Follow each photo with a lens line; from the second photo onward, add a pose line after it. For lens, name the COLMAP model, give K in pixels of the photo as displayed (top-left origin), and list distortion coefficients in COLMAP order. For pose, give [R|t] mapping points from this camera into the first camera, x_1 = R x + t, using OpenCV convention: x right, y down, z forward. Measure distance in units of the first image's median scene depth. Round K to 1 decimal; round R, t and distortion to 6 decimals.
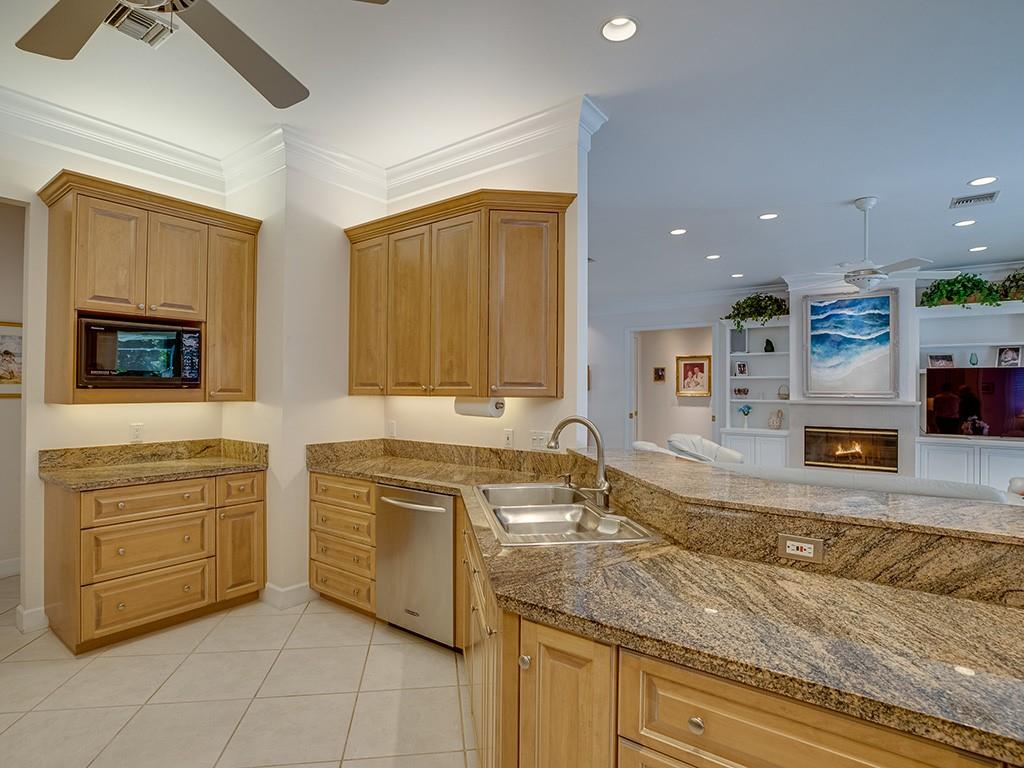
lens RADIAL K [[530.3, 0, 511.8], [0, 530.3, 387.3], [0, 0, 1]] dist [-0.038917, 0.009392]
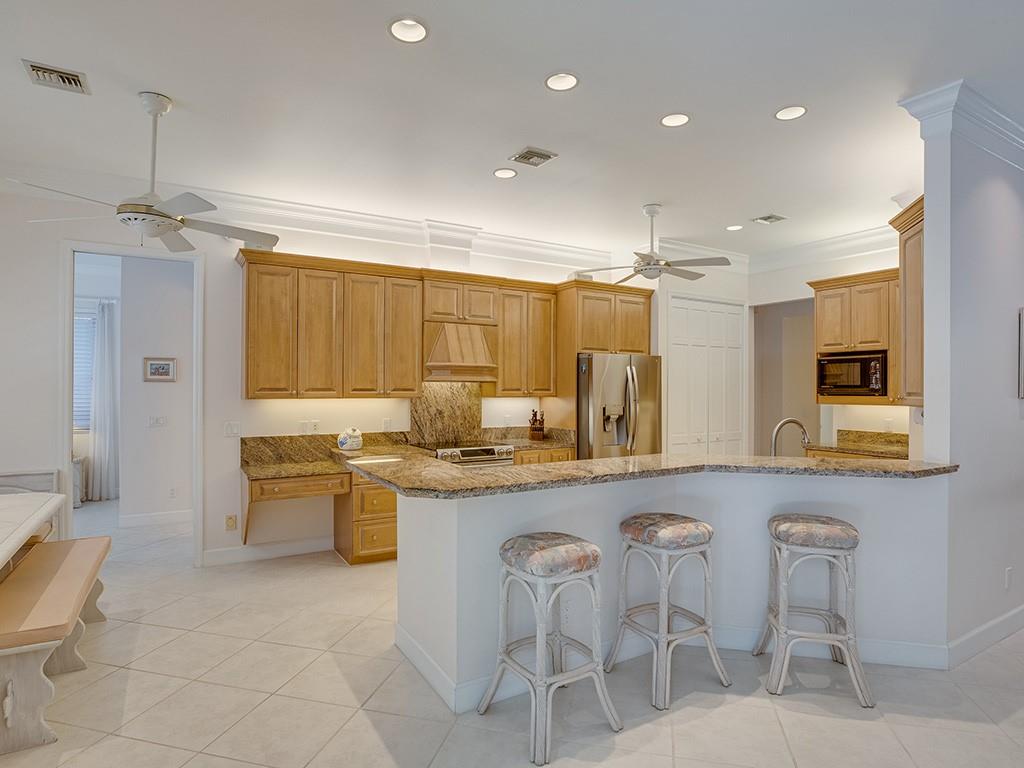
lens RADIAL K [[573.1, 0, 510.1], [0, 573.1, 386.9], [0, 0, 1]] dist [-0.035976, 0.007888]
pose [[-0.389977, -0.011728, -0.920750, 0.590543], [-0.000111, 0.999919, -0.012690, -0.001105], [0.920825, -0.004846, -0.389947, 0.308972]]
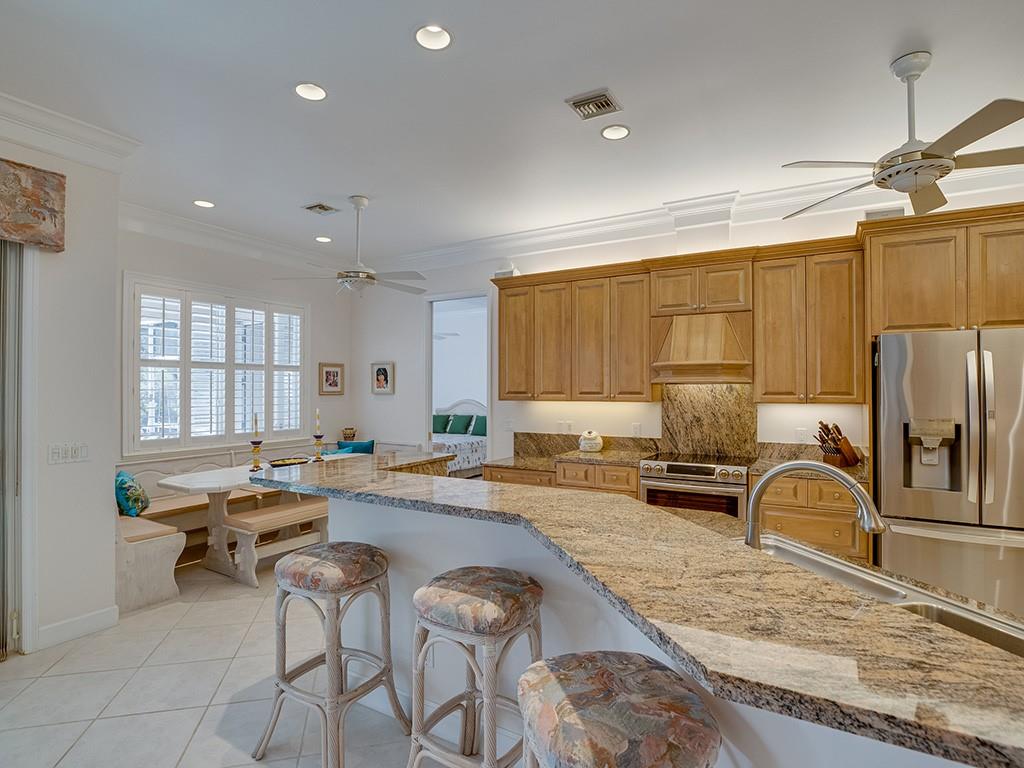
lens RADIAL K [[530.3, 0, 511.1], [0, 530.3, 385.9], [0, 0, 1]] dist [-0.038917, 0.009392]
pose [[-0.994552, -0.009952, -0.103769, 0.172654], [-0.008301, 0.999832, -0.016331, -0.003894], [0.103914, -0.015380, -0.994467, 0.518502]]
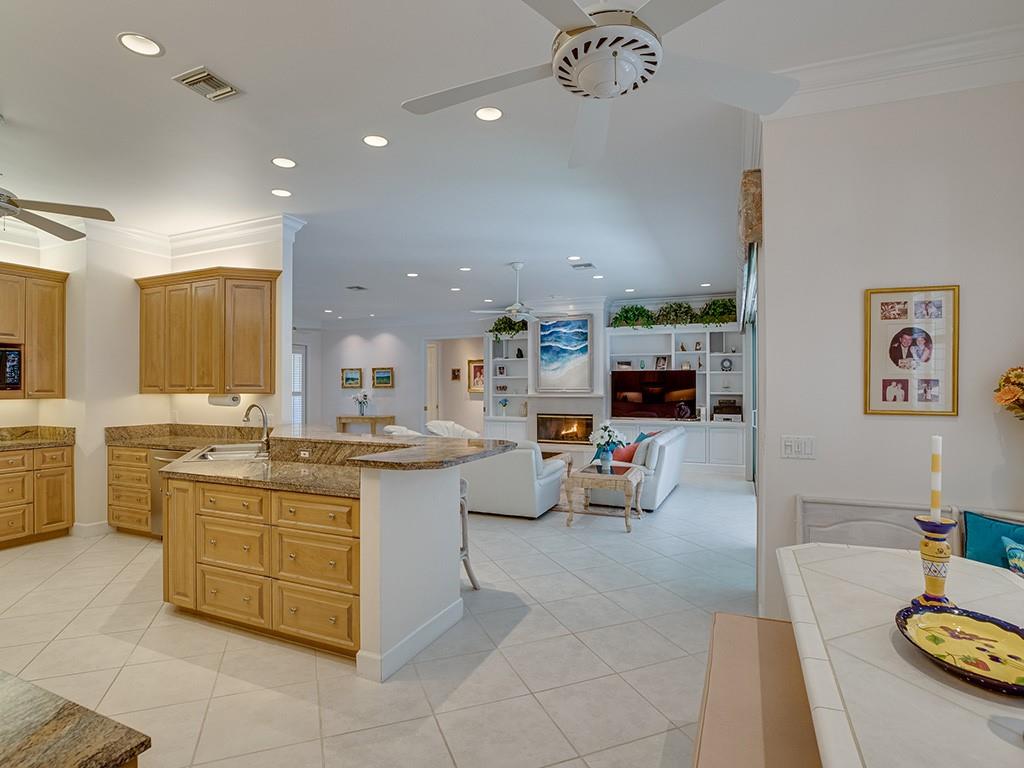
lens RADIAL K [[528.6, 0, 506.2], [0, 528.6, 386.6], [0, 0, 1]] dist [-0.034994, 0.010144]
pose [[0.975693, -0.007089, 0.219025, 0.197769], [0.006148, 0.999969, 0.004978, -0.002759], [-0.219054, -0.003510, 0.975707, -0.338251]]
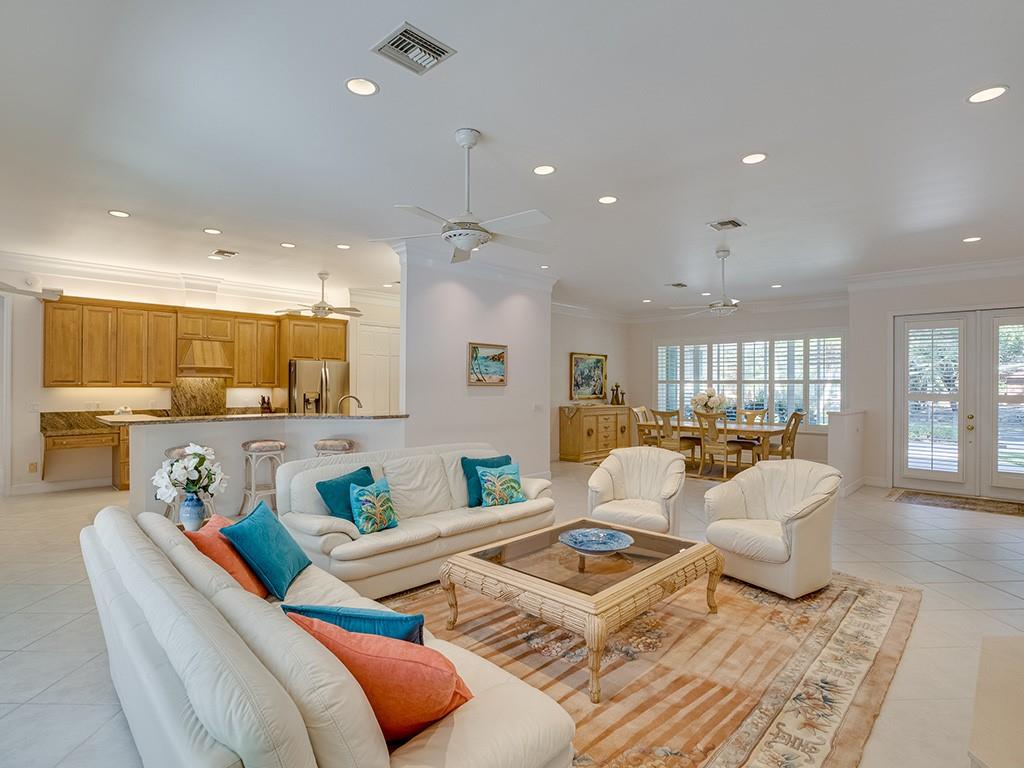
lens RADIAL K [[530.3, 0, 510.7], [0, 530.3, 384.5], [0, 0, 1]] dist [-0.038917, 0.009392]
pose [[-0.133877, -0.013384, -0.990908, 0.925663], [0.002157, 0.999902, -0.013797, 0.014185], [0.990996, -0.003985, -0.133836, 0.743730]]
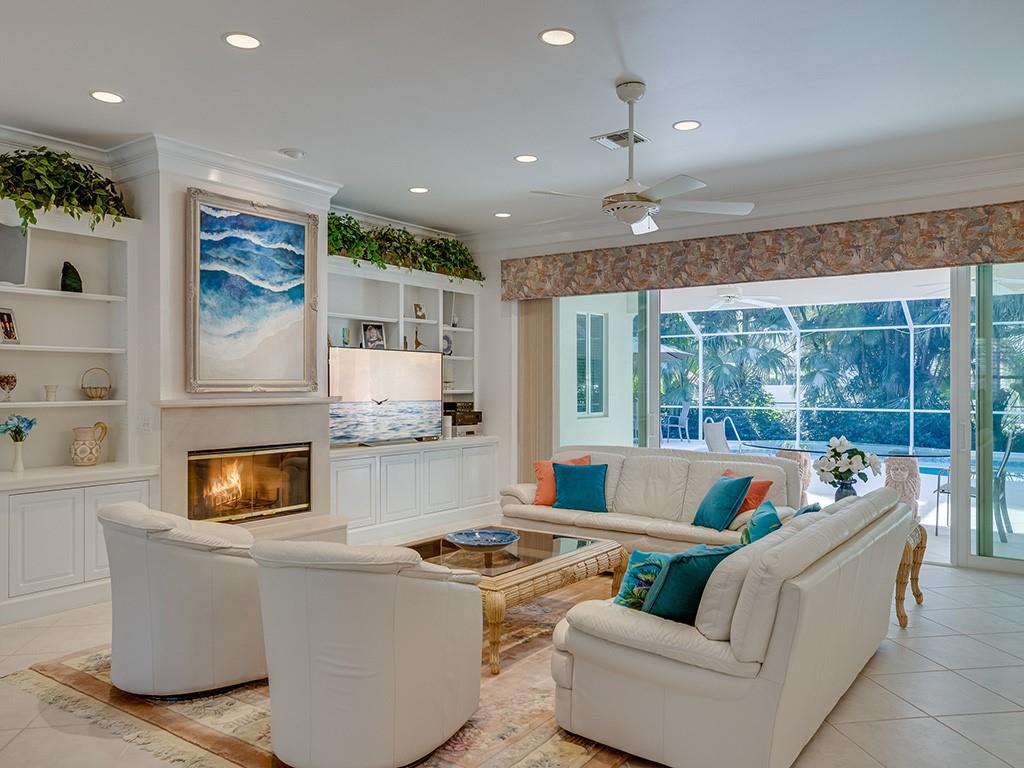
lens RADIAL K [[789.4, 0, 508.8], [0, 789.4, 383.1], [0, 0, 1]] dist [0.007254, 0.002515]
pose [[-0.010602, -0.004694, 0.999933, -0.209209], [-0.004652, 0.999978, 0.004645, 0.004854], [-0.999933, -0.004602, -0.010623, 0.763511]]
